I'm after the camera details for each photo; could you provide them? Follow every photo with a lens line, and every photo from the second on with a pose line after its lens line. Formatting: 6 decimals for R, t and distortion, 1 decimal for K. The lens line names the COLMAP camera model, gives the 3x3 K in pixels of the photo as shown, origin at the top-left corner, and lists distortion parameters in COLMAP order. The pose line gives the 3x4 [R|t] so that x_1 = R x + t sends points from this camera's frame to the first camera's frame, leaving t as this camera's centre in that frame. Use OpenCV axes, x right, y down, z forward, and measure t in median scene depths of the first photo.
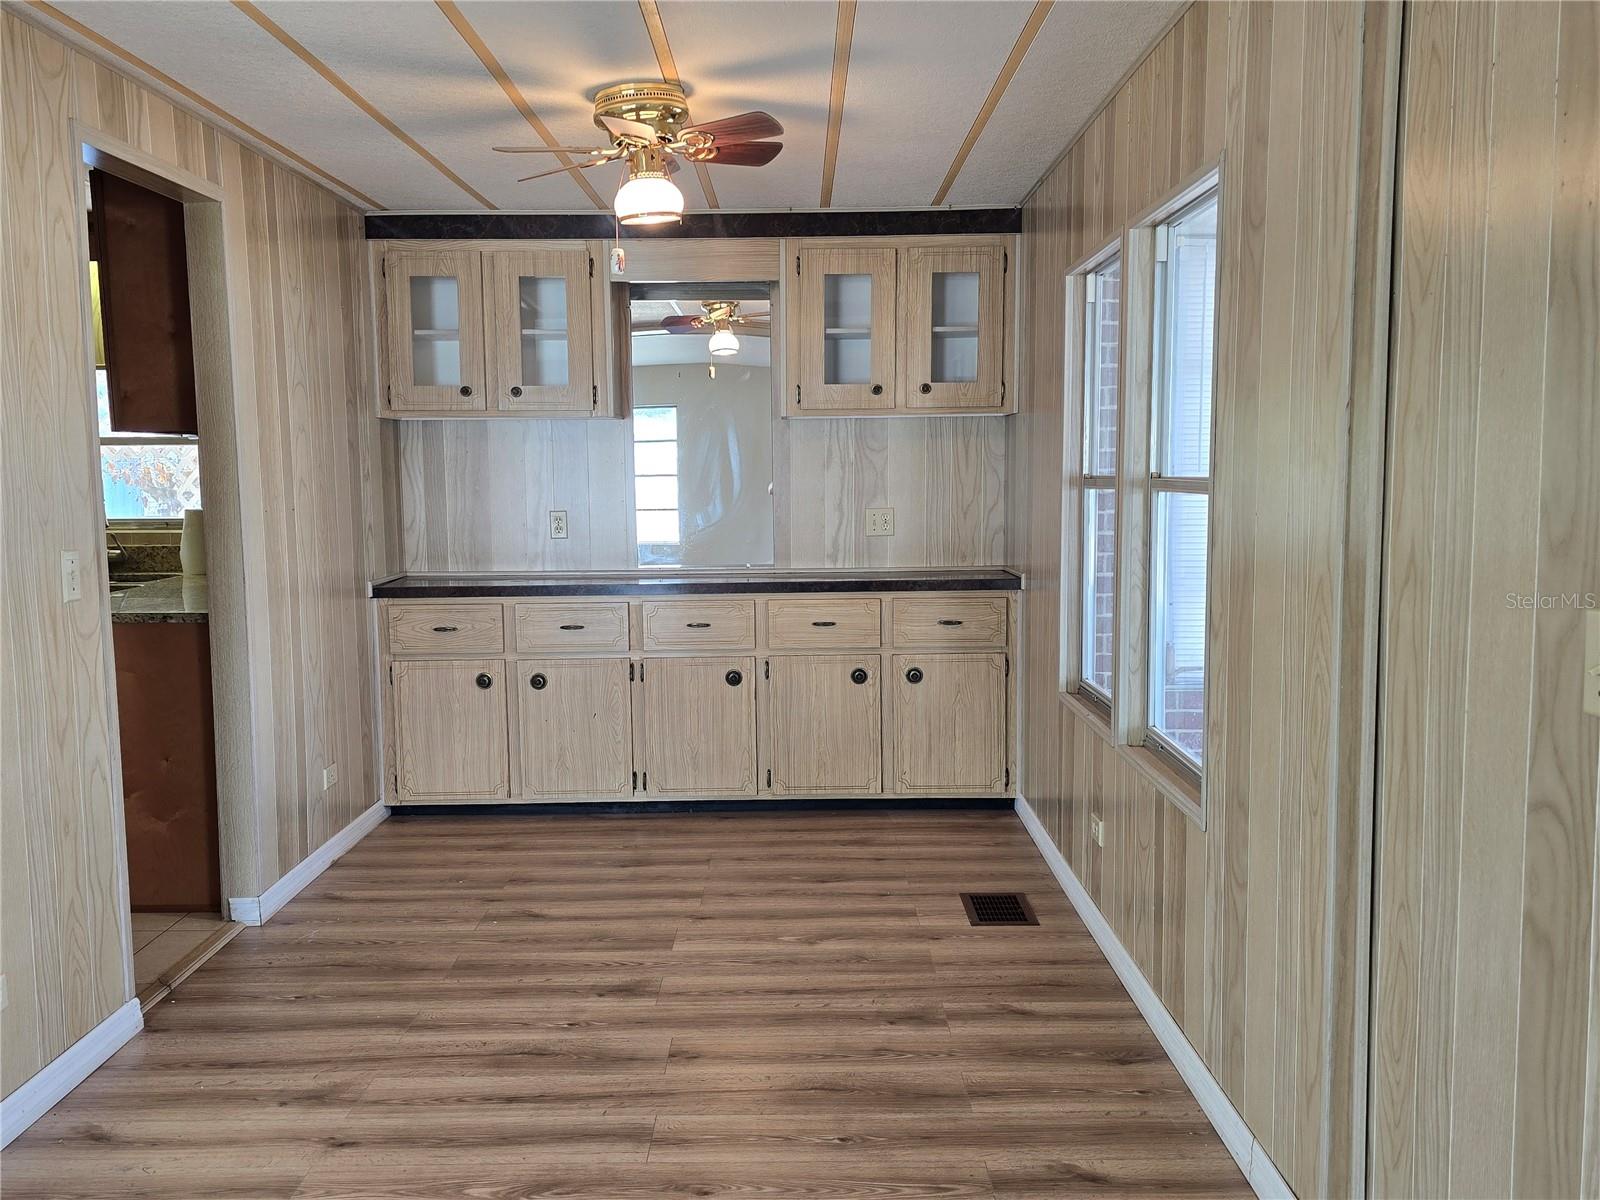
lens RADIAL K [[1357.9, 0, 800.0], [0, 1357.9, 600.0], [0, 0, 1]] dist [0.130288, -0.206258]
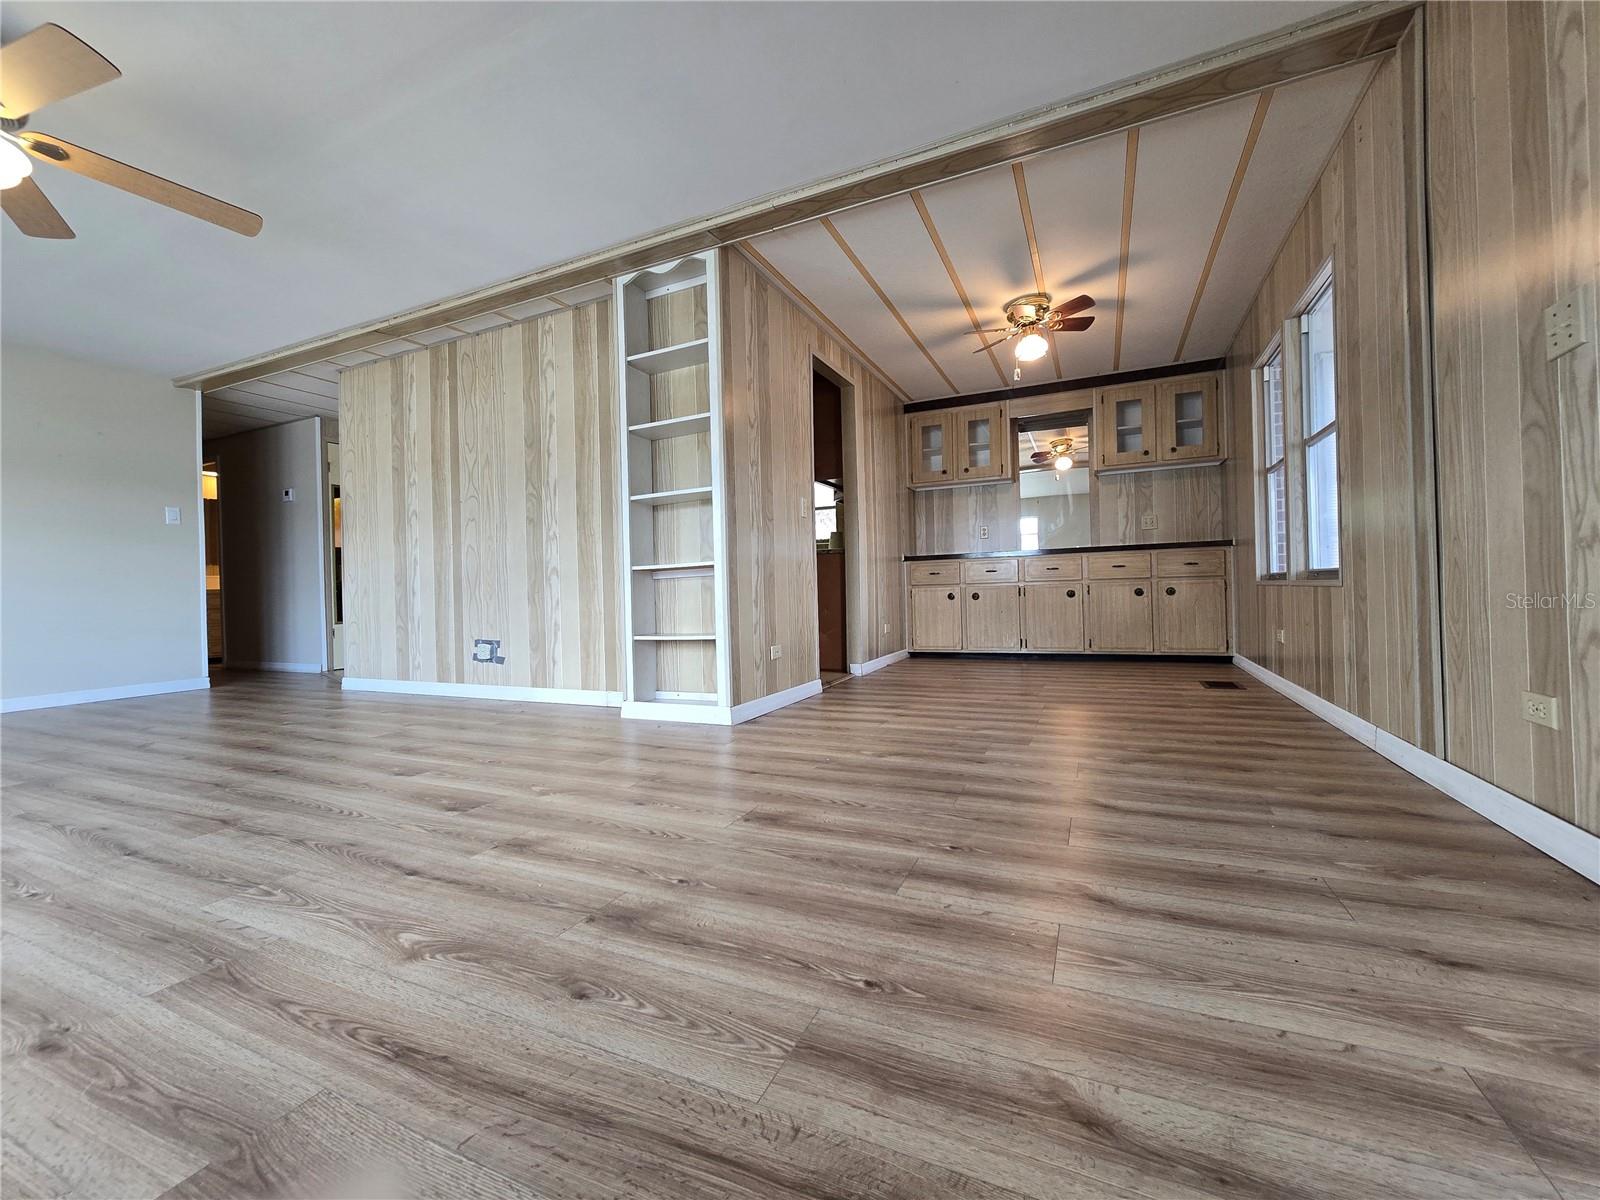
lens RADIAL K [[658.2, 0, 800.4], [0, 658.2, 593.3], [0, 0, 1]] dist [-0.002021, -0.000427]
pose [[0.908295, -0.012896, -0.418131, -0.004073], [-0.031682, 0.994534, -0.099495, 0.169993], [0.417128, 0.103618, 0.902921, -0.079557]]
